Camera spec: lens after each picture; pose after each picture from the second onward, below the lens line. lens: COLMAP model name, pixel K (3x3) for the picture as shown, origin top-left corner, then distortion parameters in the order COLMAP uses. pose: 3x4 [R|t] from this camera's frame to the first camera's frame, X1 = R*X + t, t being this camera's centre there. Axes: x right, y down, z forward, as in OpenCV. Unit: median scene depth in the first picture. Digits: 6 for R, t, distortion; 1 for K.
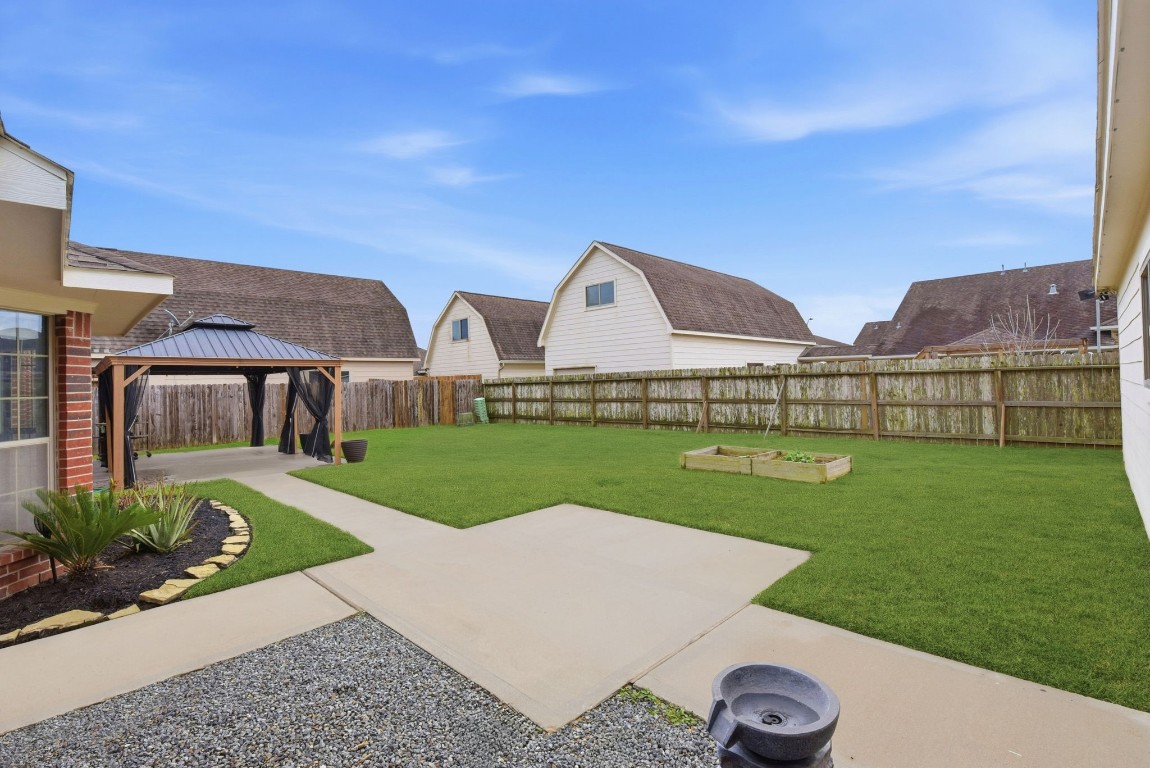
lens RADIAL K [[520.9, 0, 579.1], [0, 520.9, 379.6], [0, 0, 1]] dist [-0.001757, -0.012101]
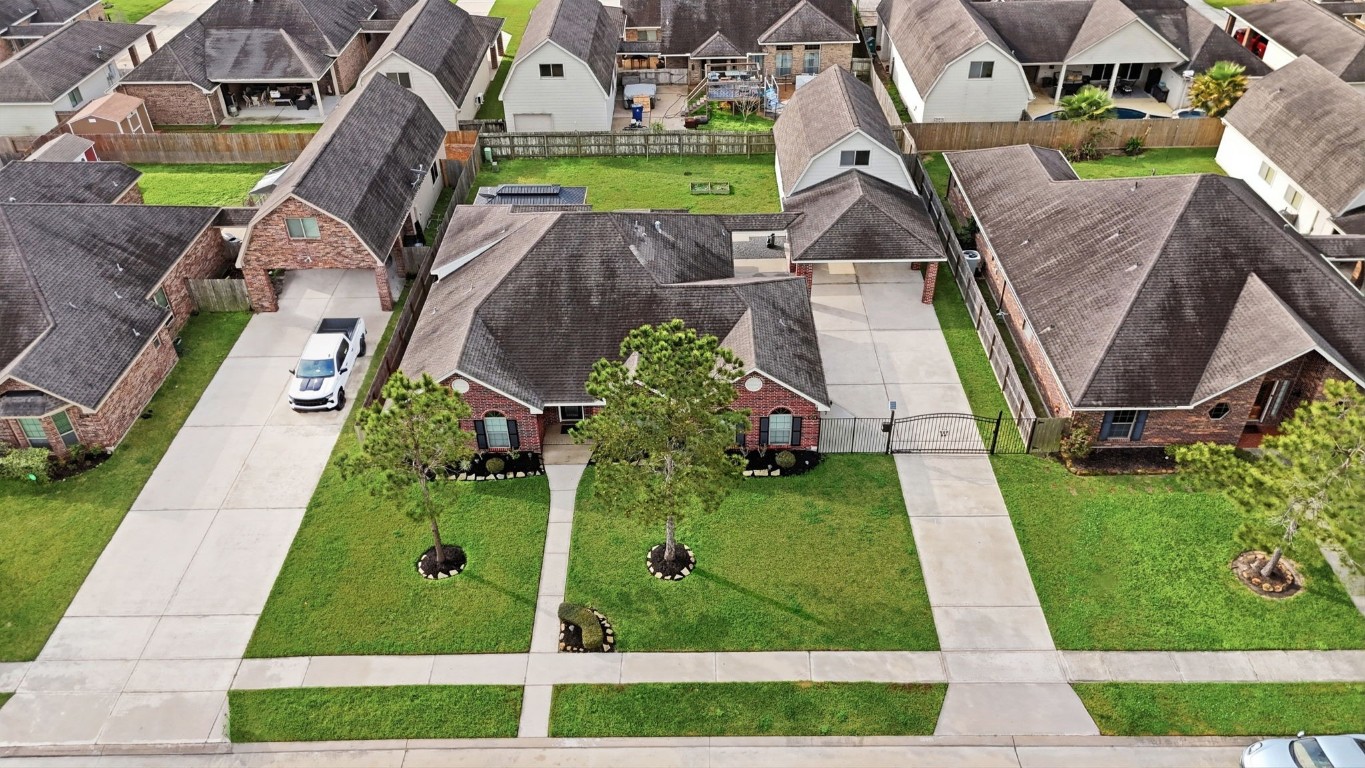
lens RADIAL K [[1002.5, 0, 682.5], [0, 1002.5, 384.0], [0, 0, 1]] dist [0.088035, -0.090532]
pose [[0.718844, -0.400002, 0.568561, -2.262031], [-0.002779, 0.816212, 0.577746, -1.452931], [-0.695166, -0.416889, 0.585618, -1.878410]]
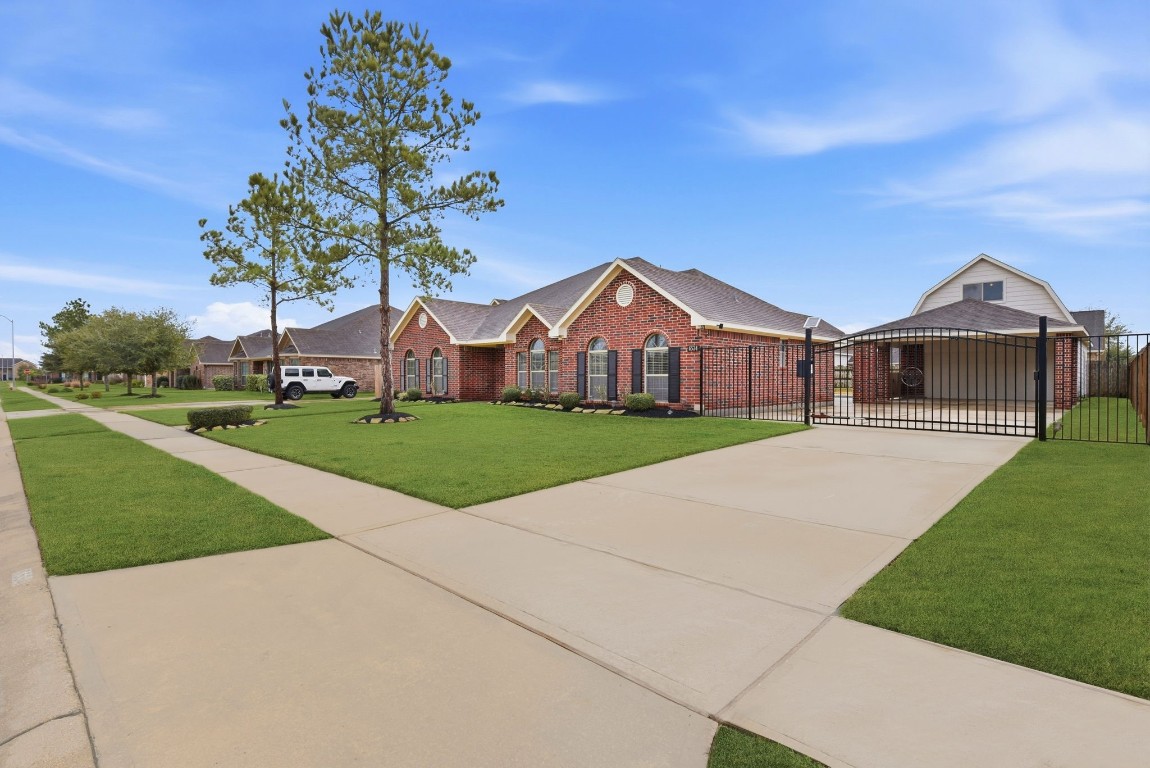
lens RADIAL K [[561.5, 0, 575.0], [0, 561.5, 384.0], [0, 0, 1]] dist [-0.003108, -0.000178]
pose [[0.999629, 0.026948, 0.004050, -0.899167], [-0.027015, 0.999482, 0.017472, 0.043605], [-0.003577, -0.017575, 0.999839, -1.628473]]
